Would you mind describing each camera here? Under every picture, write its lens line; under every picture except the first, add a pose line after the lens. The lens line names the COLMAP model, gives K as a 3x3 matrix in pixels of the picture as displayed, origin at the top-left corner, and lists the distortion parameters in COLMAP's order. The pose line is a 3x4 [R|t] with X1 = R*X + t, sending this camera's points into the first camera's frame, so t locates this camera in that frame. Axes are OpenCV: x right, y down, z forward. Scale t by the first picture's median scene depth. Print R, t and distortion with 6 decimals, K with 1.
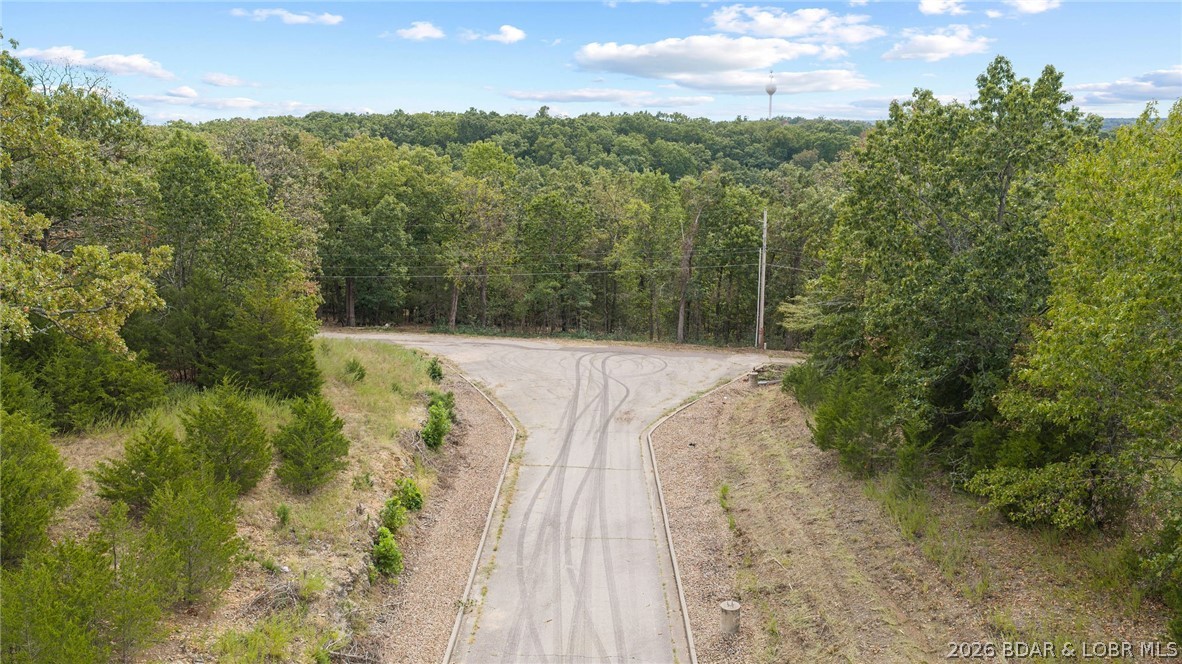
lens RADIAL K [[985.4, 0, 594.4], [0, 985.4, 334.0], [0, 0, 1]] dist [0.022237, -0.051260]
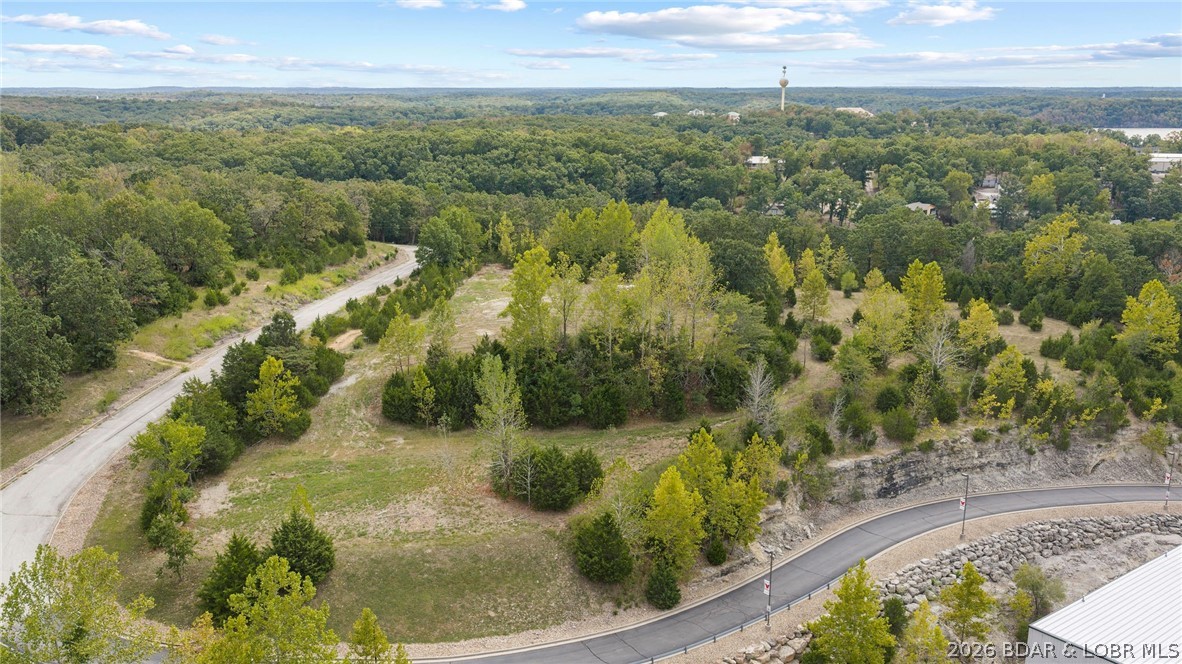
lens RADIAL K [[985.4, 0, 594.4], [0, 985.4, 334.0], [0, 0, 1]] dist [0.022237, -0.051260]
pose [[0.994758, 0.032059, -0.097105, 0.251767], [-0.028332, 0.998817, 0.039520, 0.046751], [0.098257, -0.036562, 0.994489, -0.709796]]
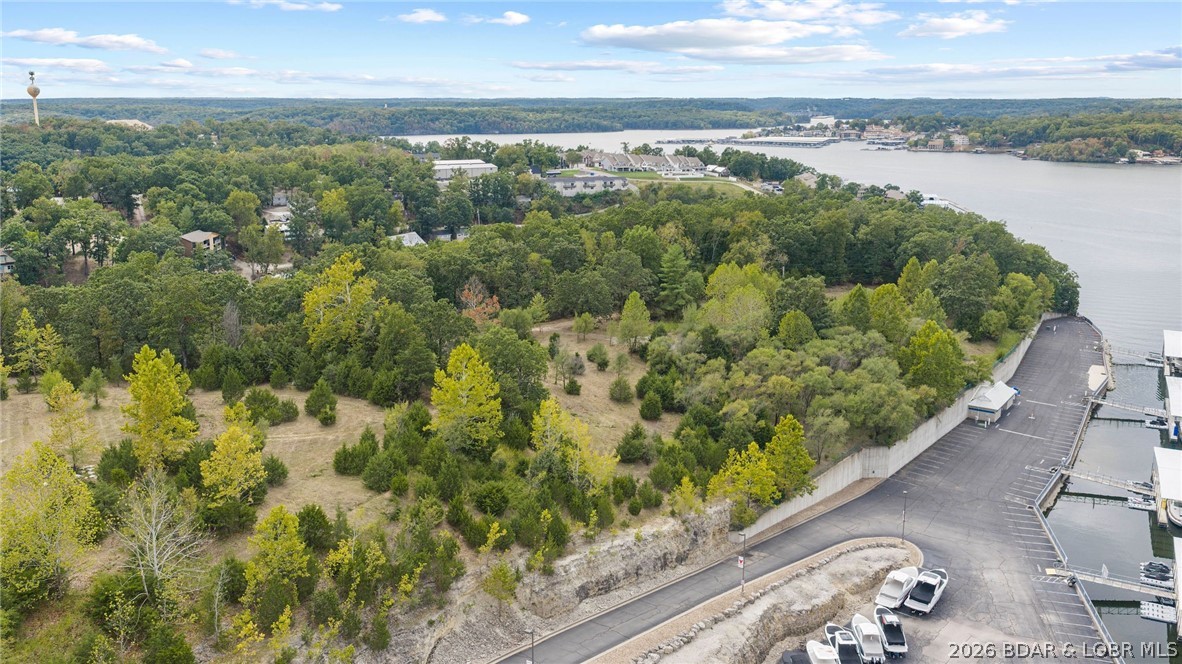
lens RADIAL K [[985.4, 0, 594.4], [0, 985.4, 334.0], [0, 0, 1]] dist [0.022237, -0.051260]
pose [[0.844882, -0.116629, 0.522084, 0.354347], [0.103628, 0.993141, 0.054158, 0.002734], [-0.524819, 0.008346, 0.851173, -0.477821]]
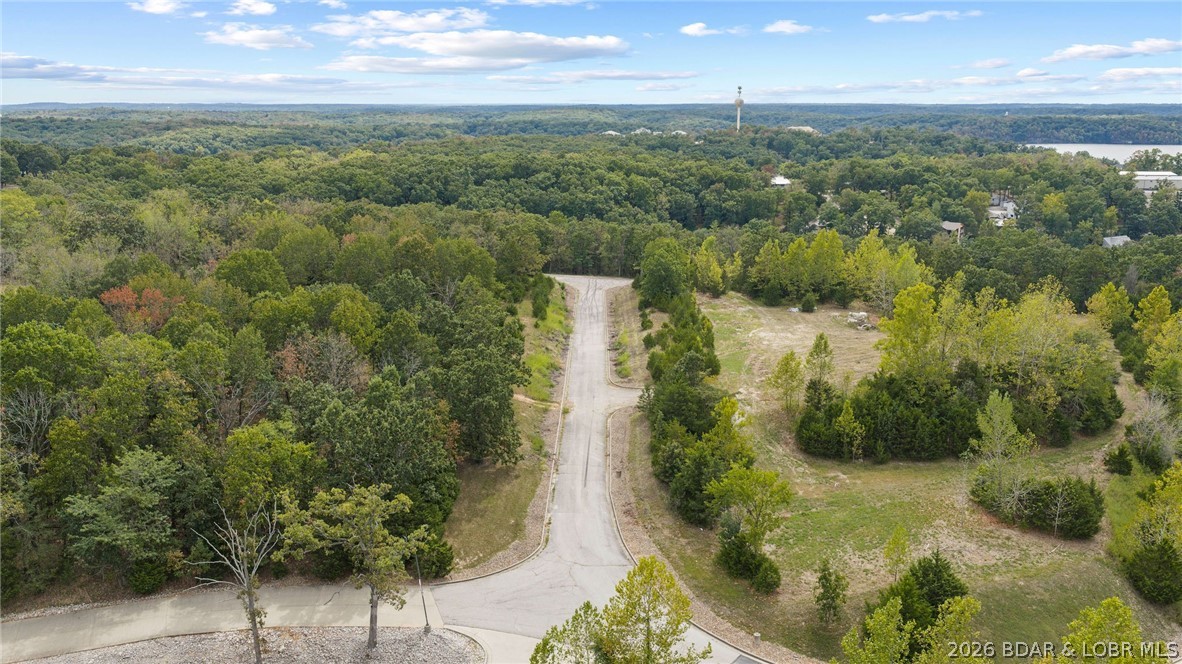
lens RADIAL K [[985.4, 0, 594.4], [0, 985.4, 334.0], [0, 0, 1]] dist [0.022237, -0.051260]
pose [[0.999966, 0.008078, 0.001745, -0.000211], [-0.008115, 0.999718, 0.022312, 0.039843], [-0.001565, -0.022325, 0.999750, -0.734055]]
